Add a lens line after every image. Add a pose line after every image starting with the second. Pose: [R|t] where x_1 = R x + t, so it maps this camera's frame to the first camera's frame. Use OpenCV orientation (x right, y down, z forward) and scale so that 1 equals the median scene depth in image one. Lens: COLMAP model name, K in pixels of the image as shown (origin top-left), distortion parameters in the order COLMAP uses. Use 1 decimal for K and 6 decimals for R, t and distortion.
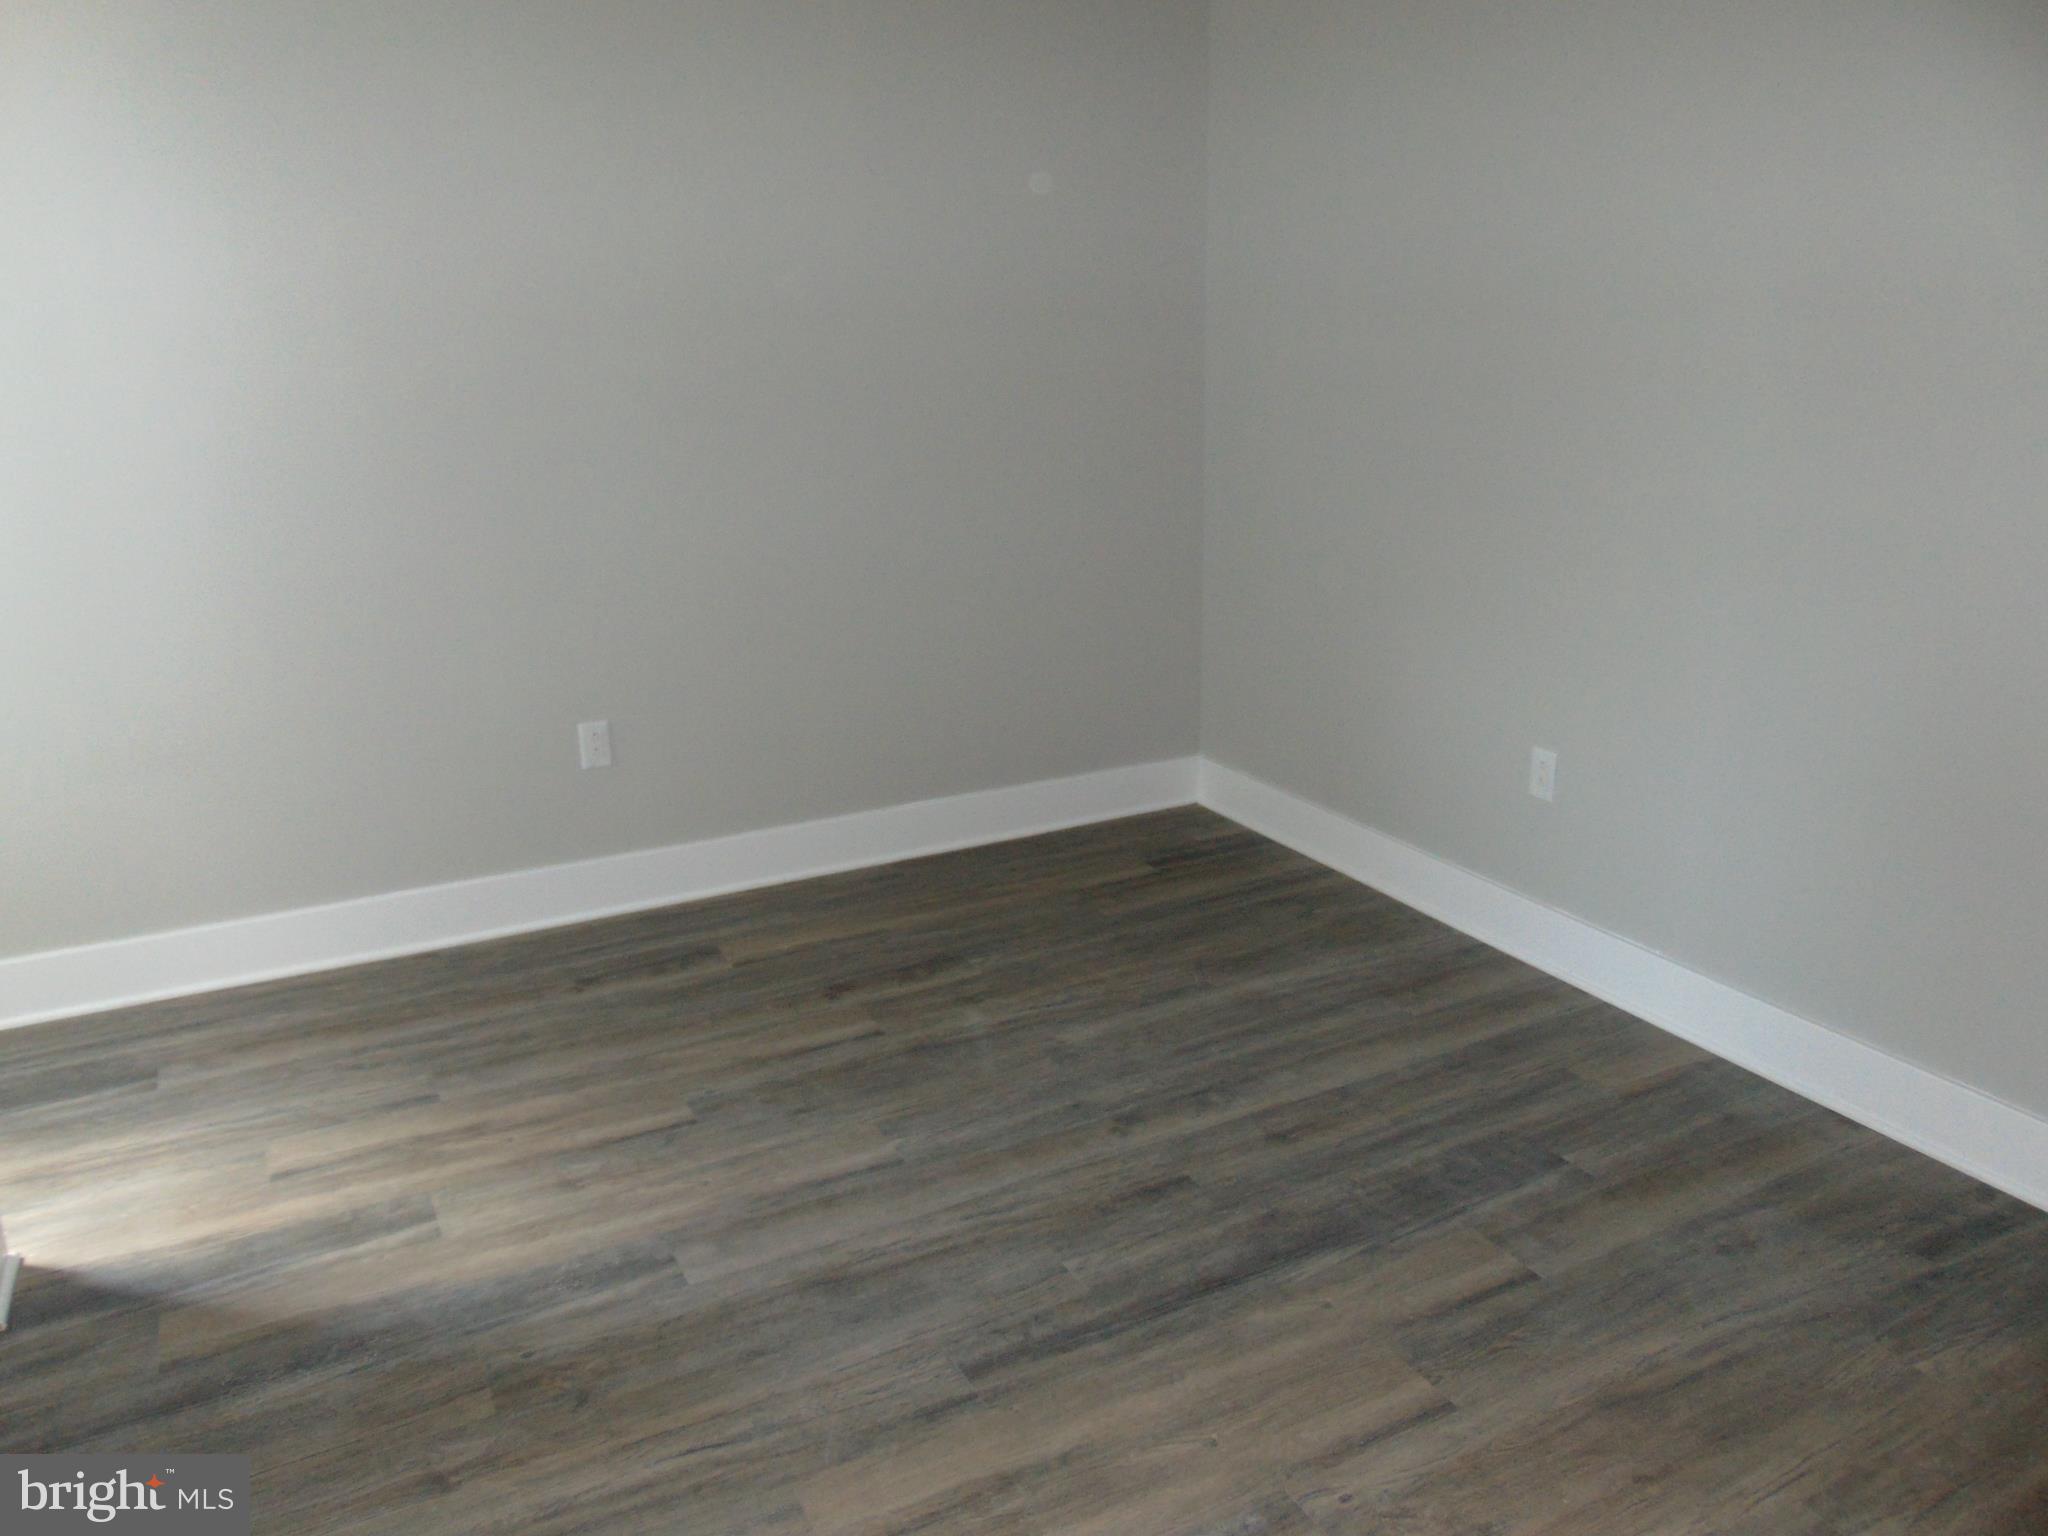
lens RADIAL K [[1537.8, 0, 1023.7], [0, 1537.8, 768.4], [0, 0, 1]] dist [-0.038502, 0.075211]
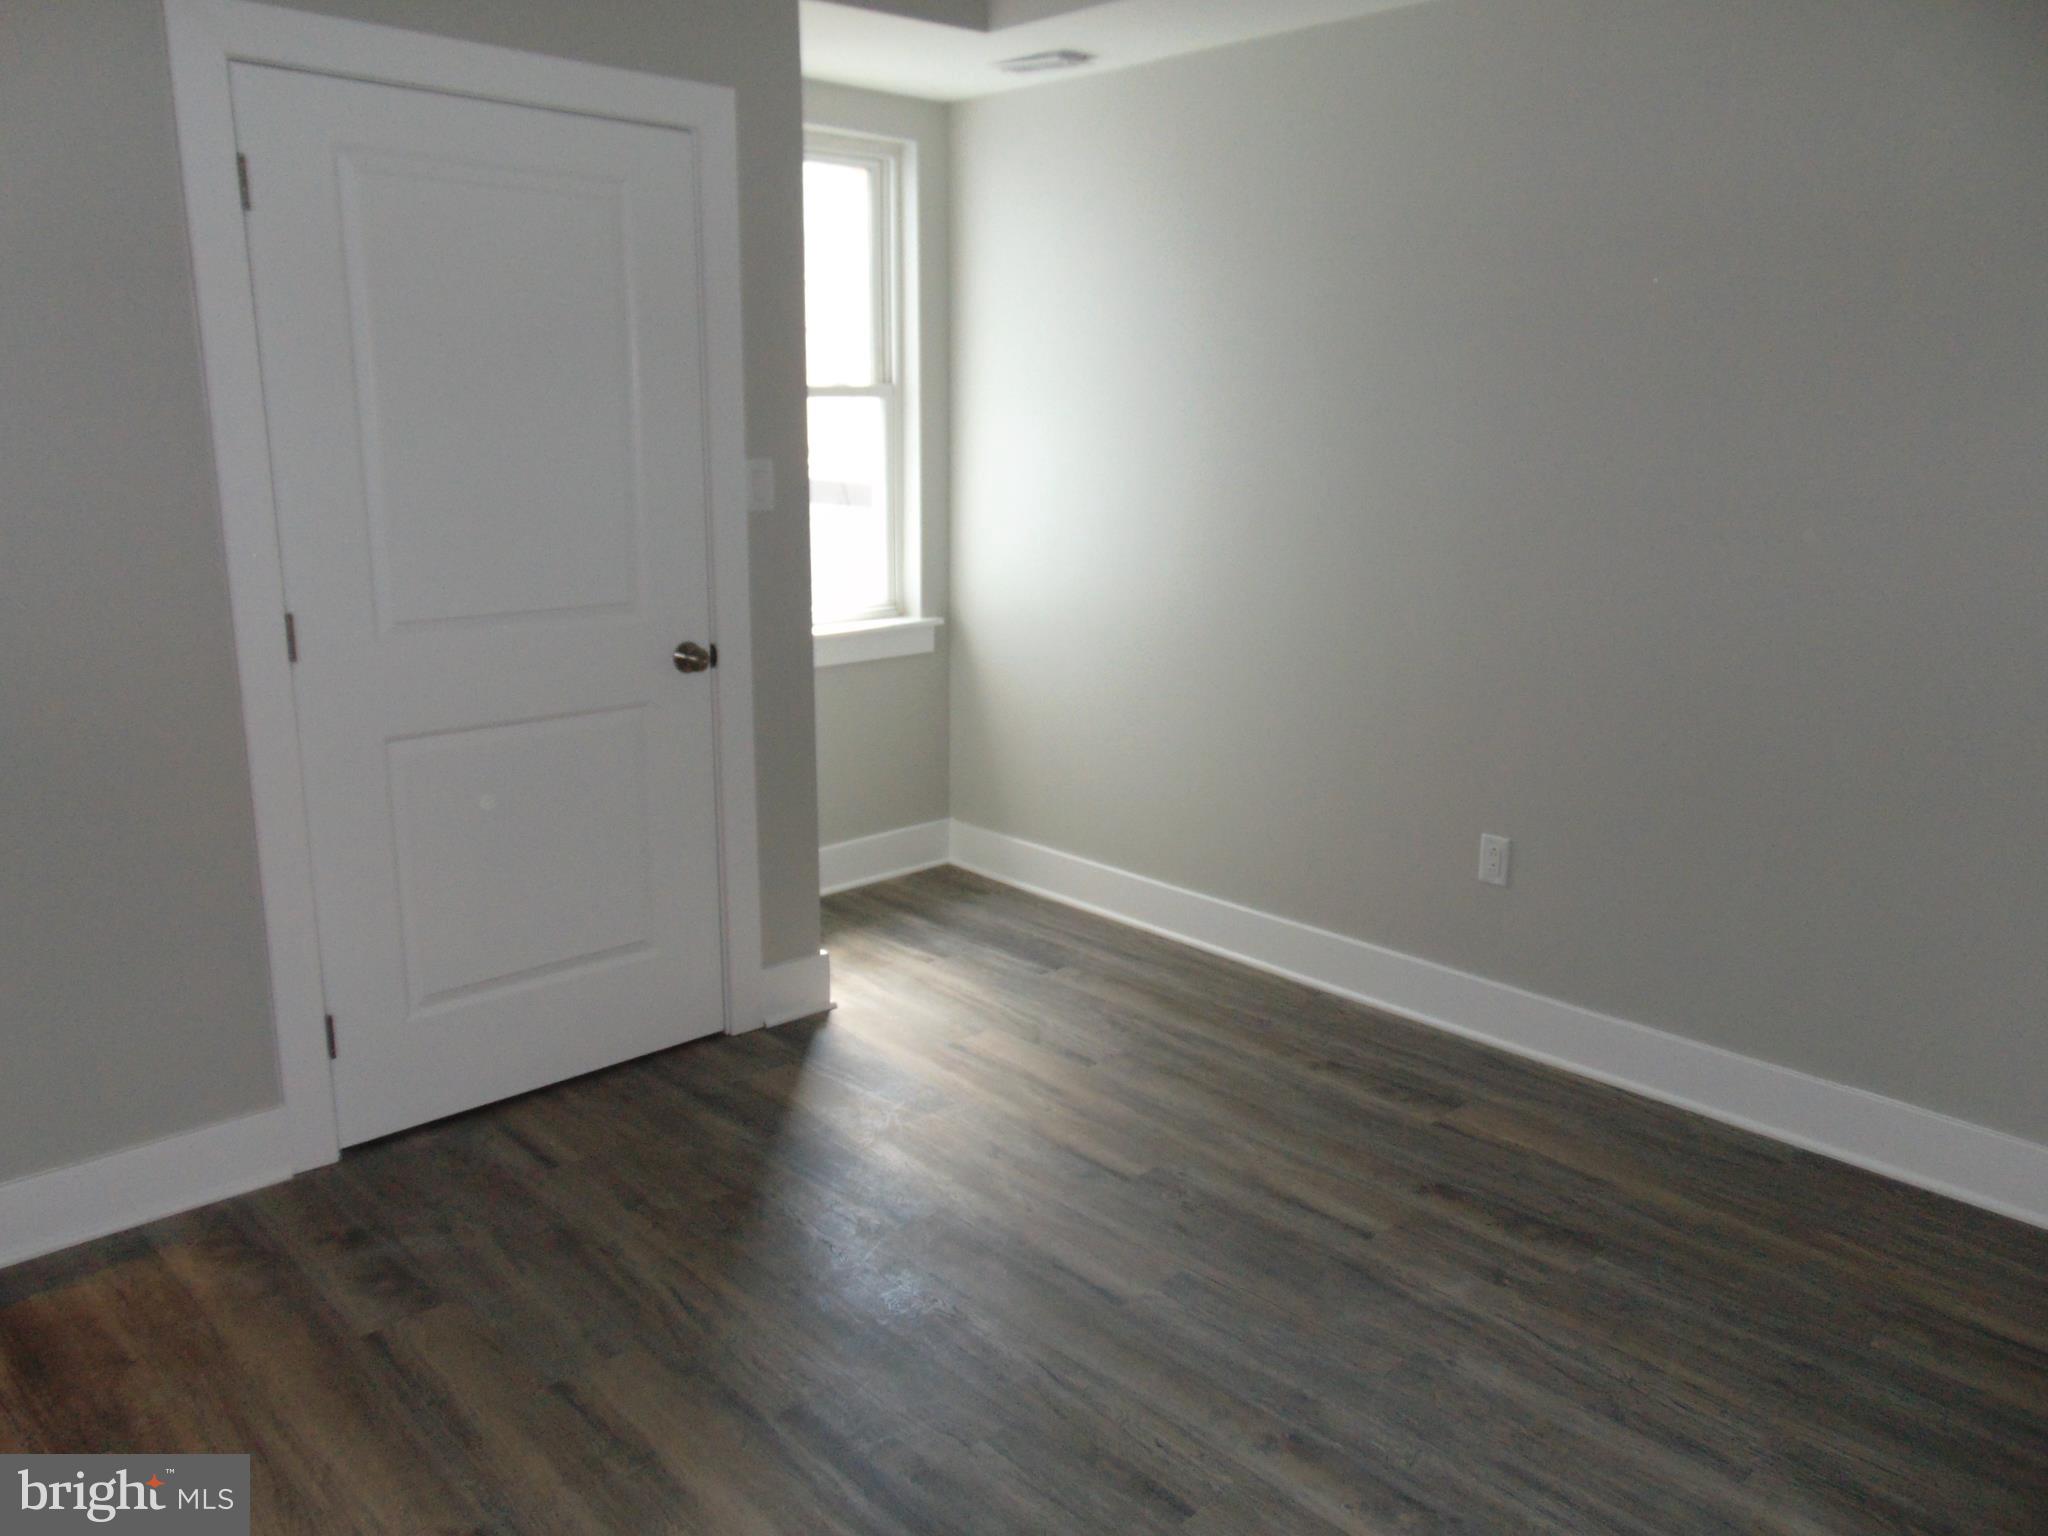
lens RADIAL K [[1537.8, 0, 1023.7], [0, 1537.8, 768.4], [0, 0, 1]] dist [-0.038502, 0.075211]
pose [[0.253996, 0.232894, -0.938747, 0.595531], [-0.284149, 0.945715, 0.157740, -0.154697], [0.924524, 0.226679, 0.306384, 0.492038]]
